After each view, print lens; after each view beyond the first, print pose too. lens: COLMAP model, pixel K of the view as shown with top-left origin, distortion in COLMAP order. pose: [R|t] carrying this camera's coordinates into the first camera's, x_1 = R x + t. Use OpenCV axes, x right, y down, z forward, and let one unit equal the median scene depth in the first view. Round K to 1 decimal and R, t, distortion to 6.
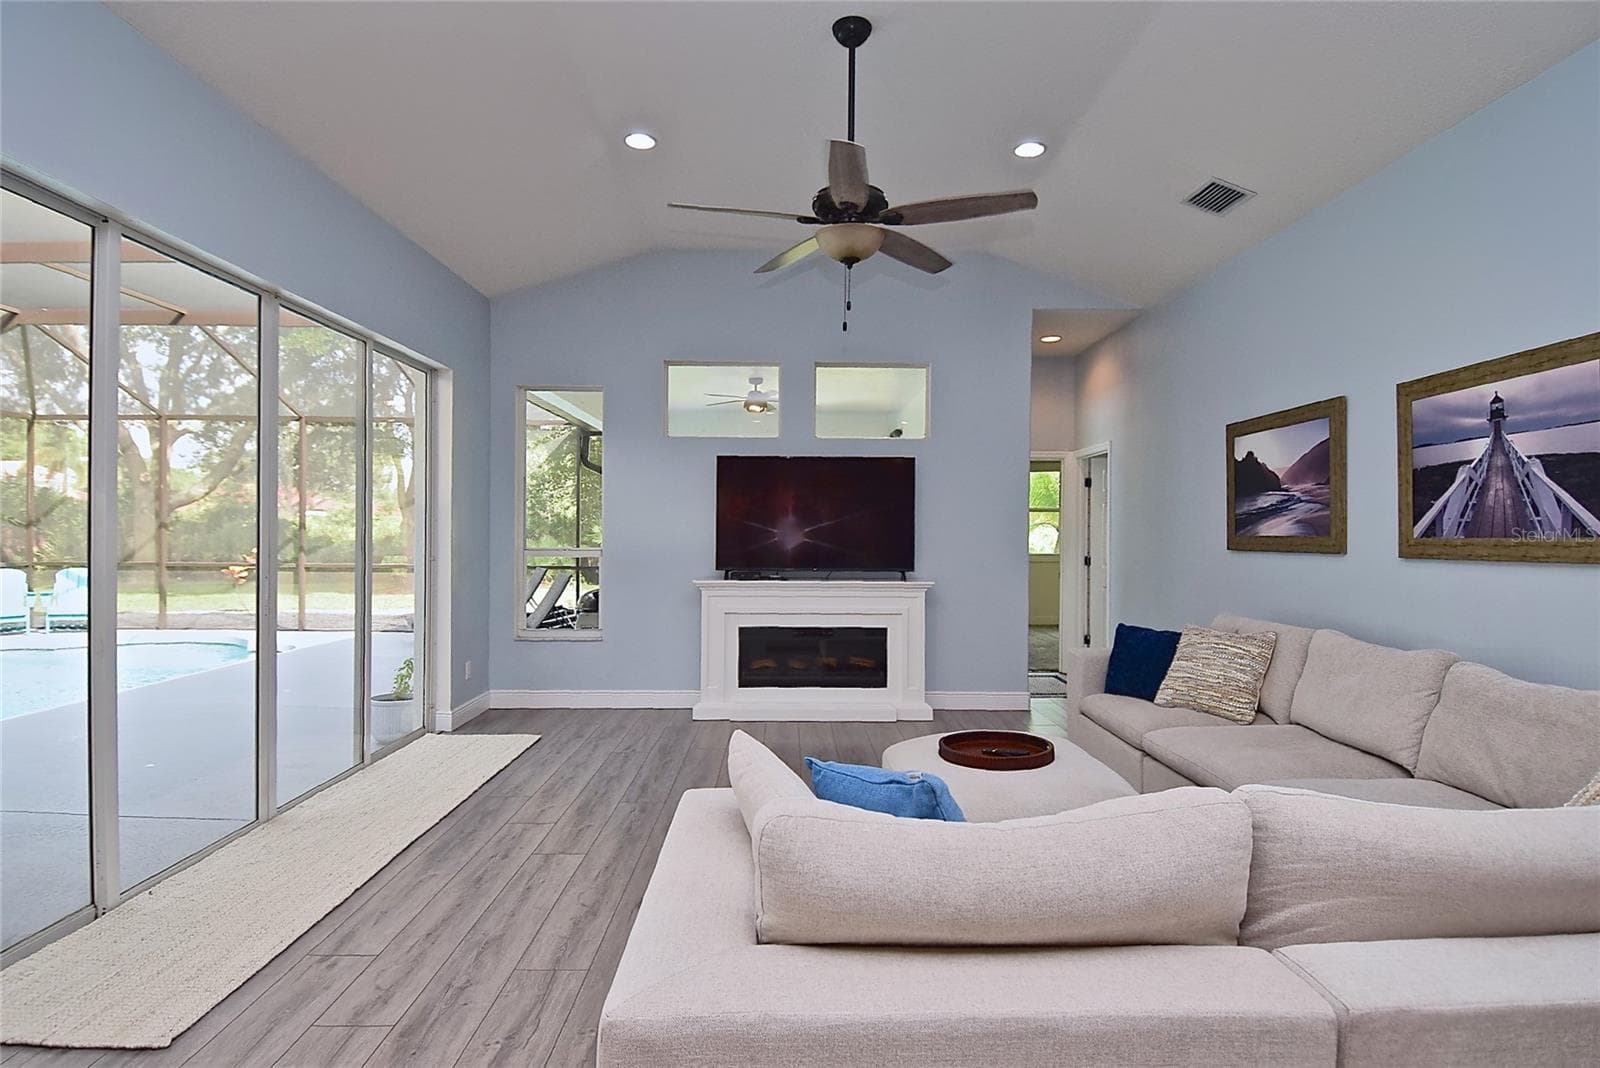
lens RADIAL K [[839.0, 0, 802.1], [0, 839.0, 534.1], [0, 0, 1]] dist [0.000174, -0.009019]
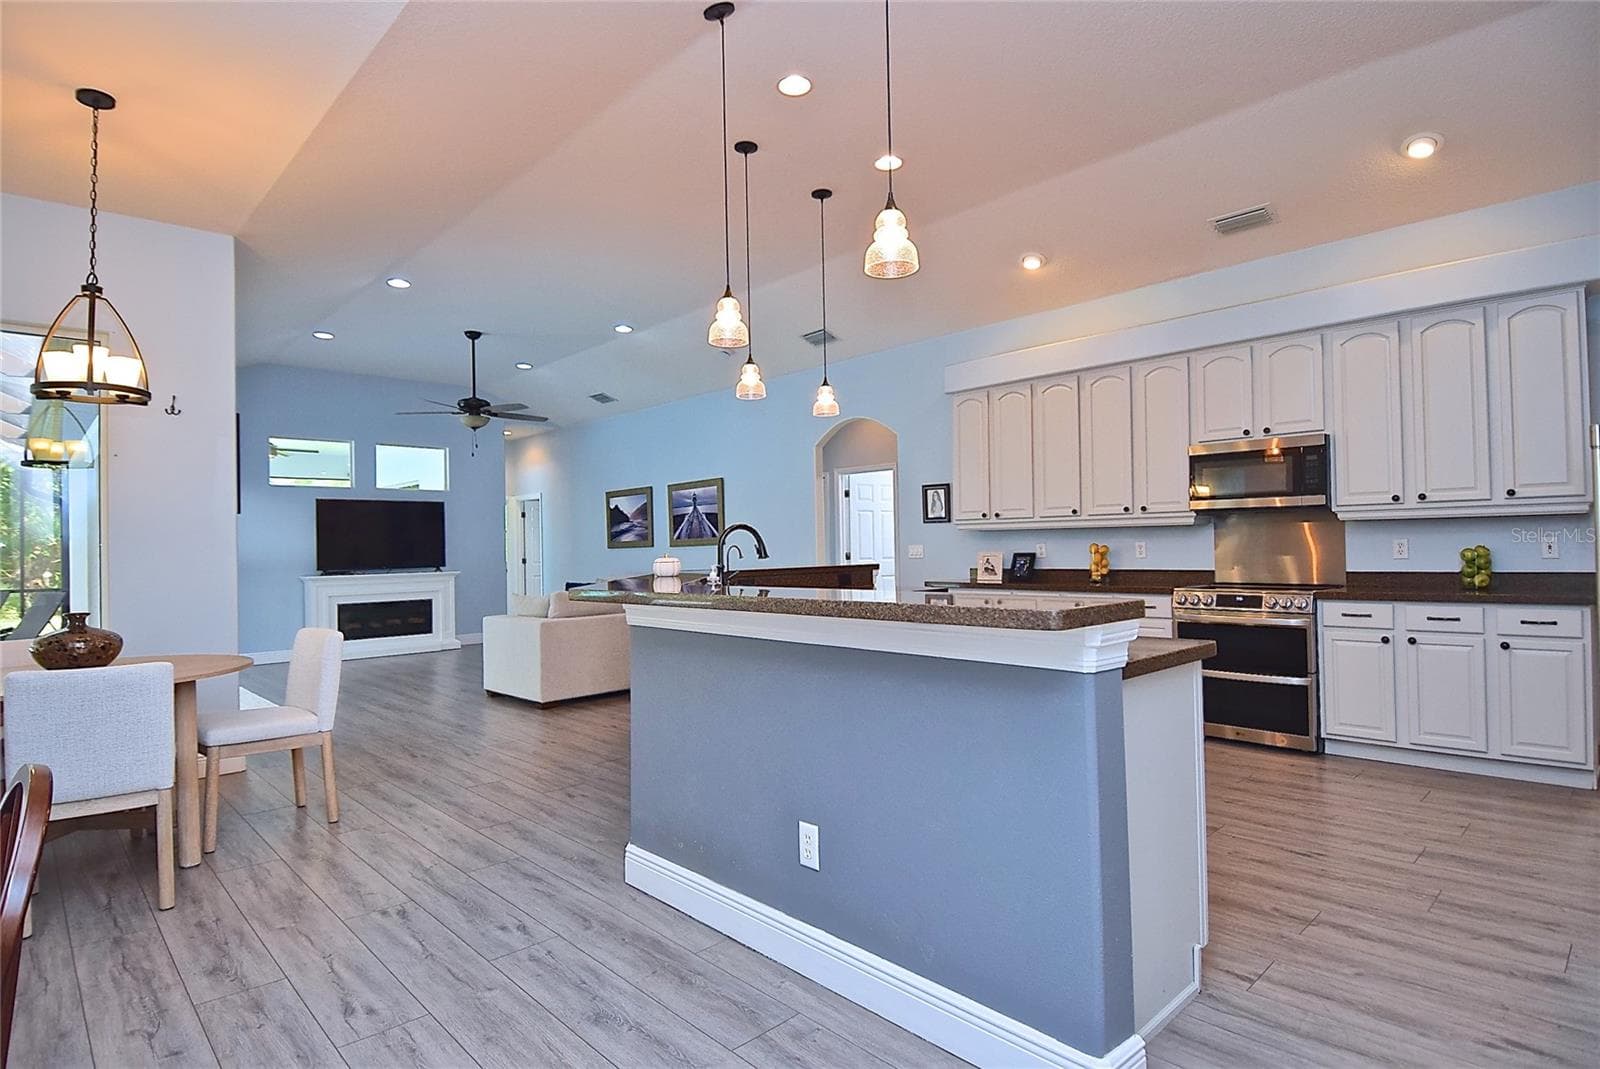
lens RADIAL K [[839.0, 0, 796.5], [0, 839.0, 529.4], [0, 0, 1]] dist [0.000174, -0.009019]
pose [[0.733056, -0.006862, 0.680134, -0.651695], [0.027733, 0.999419, -0.019808, 0.026919], [-0.679603, 0.033383, 0.732820, -0.991280]]
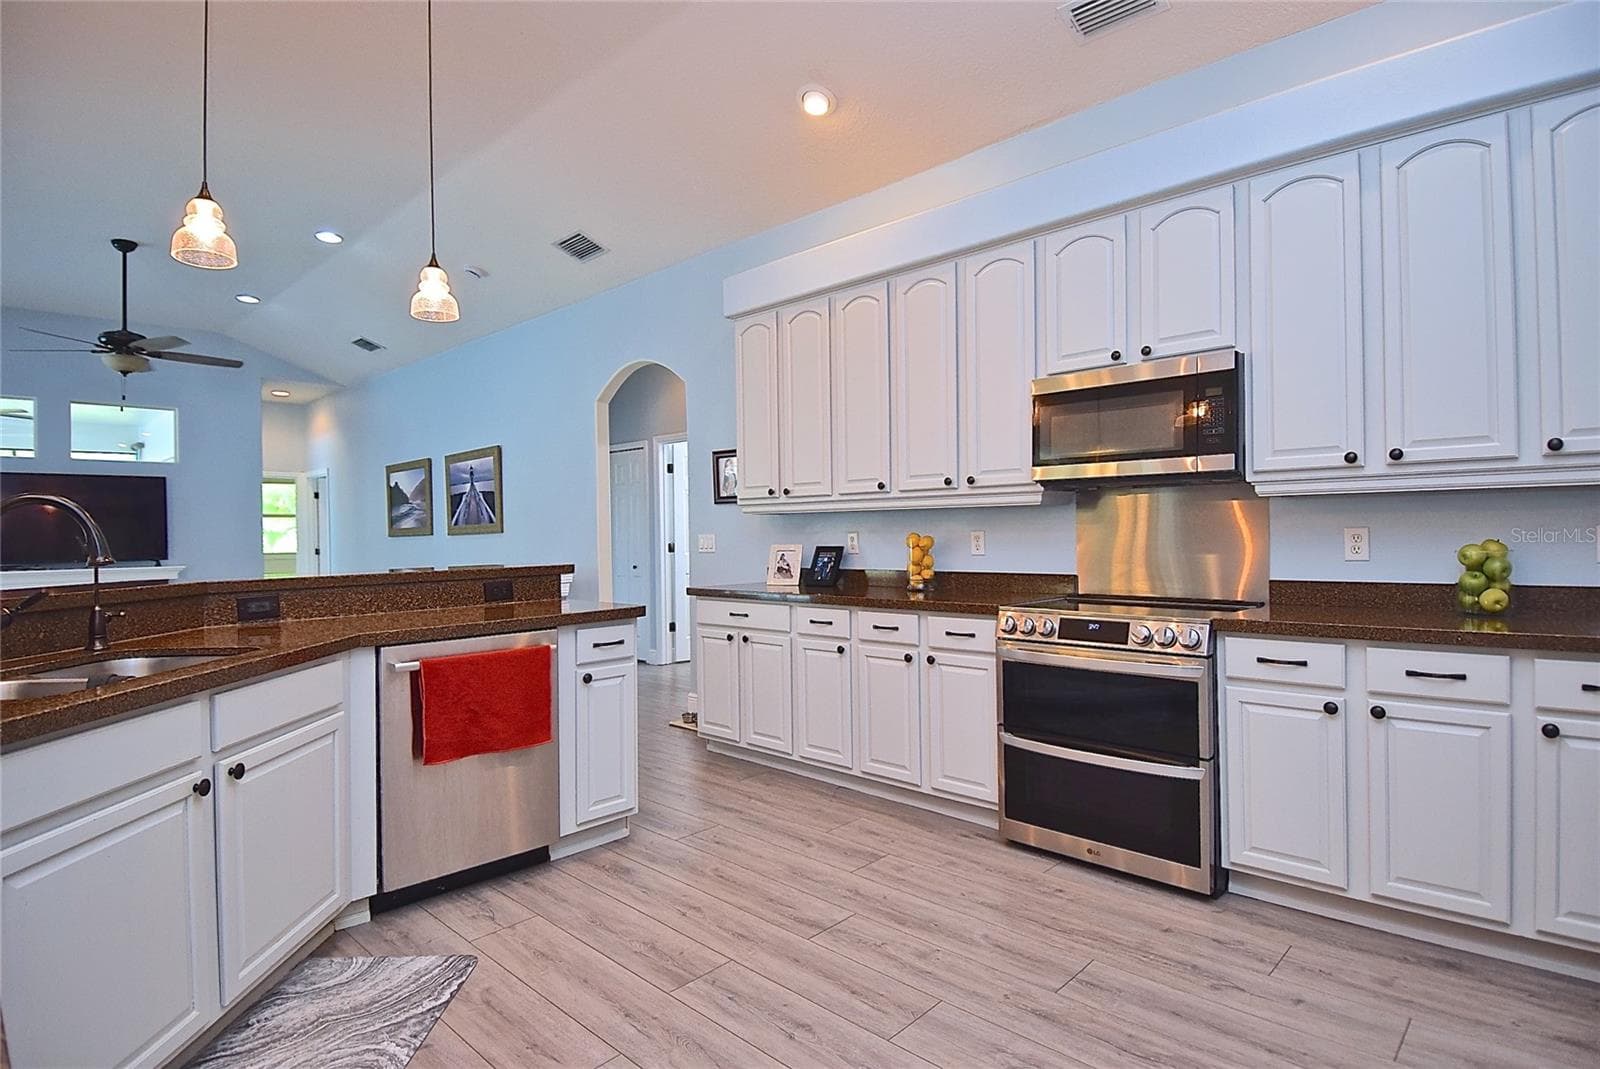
lens RADIAL K [[839.0, 0, 804.1], [0, 839.0, 529.7], [0, 0, 1]] dist [0.000174, -0.009019]
pose [[0.697333, -0.016342, 0.716561, -0.151018], [0.025753, 0.999666, -0.002263, 0.031020], [-0.716285, 0.020032, 0.697521, -0.883681]]
